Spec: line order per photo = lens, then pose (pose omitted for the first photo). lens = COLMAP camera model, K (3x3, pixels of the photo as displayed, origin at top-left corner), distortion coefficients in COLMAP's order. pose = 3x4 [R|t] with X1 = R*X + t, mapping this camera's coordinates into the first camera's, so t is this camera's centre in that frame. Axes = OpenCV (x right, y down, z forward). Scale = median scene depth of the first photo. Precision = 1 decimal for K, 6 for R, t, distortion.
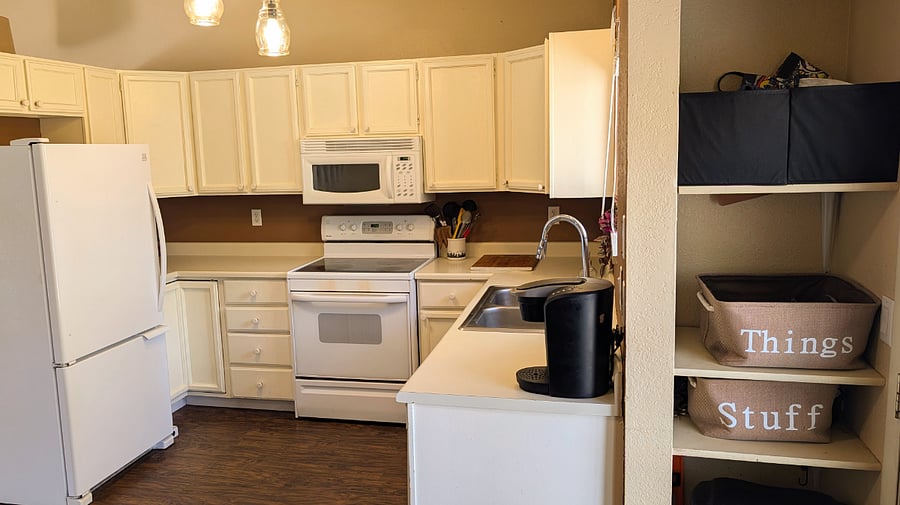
lens RADIAL K [[691.3, 0, 444.5], [0, 691.3, 253.6], [0, 0, 1]] dist [0.035381, -0.012739]
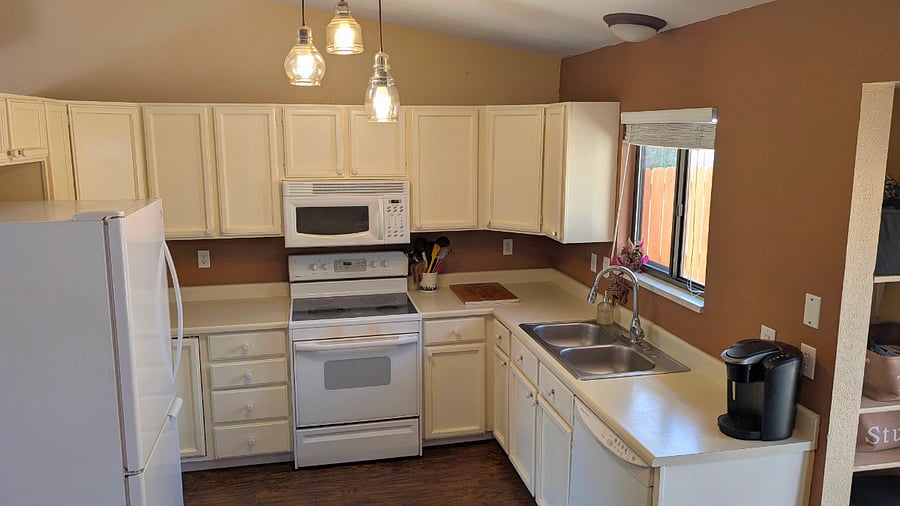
lens RADIAL K [[649.7, 0, 448.0], [0, 649.7, 243.9], [0, 0, 1]] dist [0.021071, -0.032390]
pose [[0.906051, -0.044618, 0.420810, -0.393318], [0.037776, 0.998984, 0.024584, -0.093618], [-0.421479, -0.006378, 0.906816, 0.084940]]
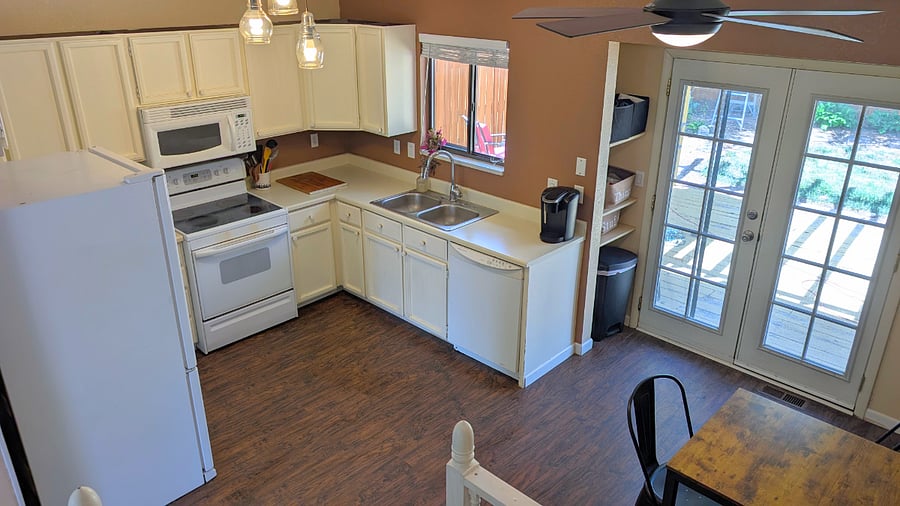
lens RADIAL K [[649.7, 0, 455.7], [0, 649.7, 253.5], [0, 0, 1]] dist [0.021071, -0.032390]
pose [[0.508328, -0.311144, 0.802990, -0.830342], [0.106192, 0.947979, 0.300100, -0.207202], [-0.854591, -0.067278, 0.514925, 0.094291]]
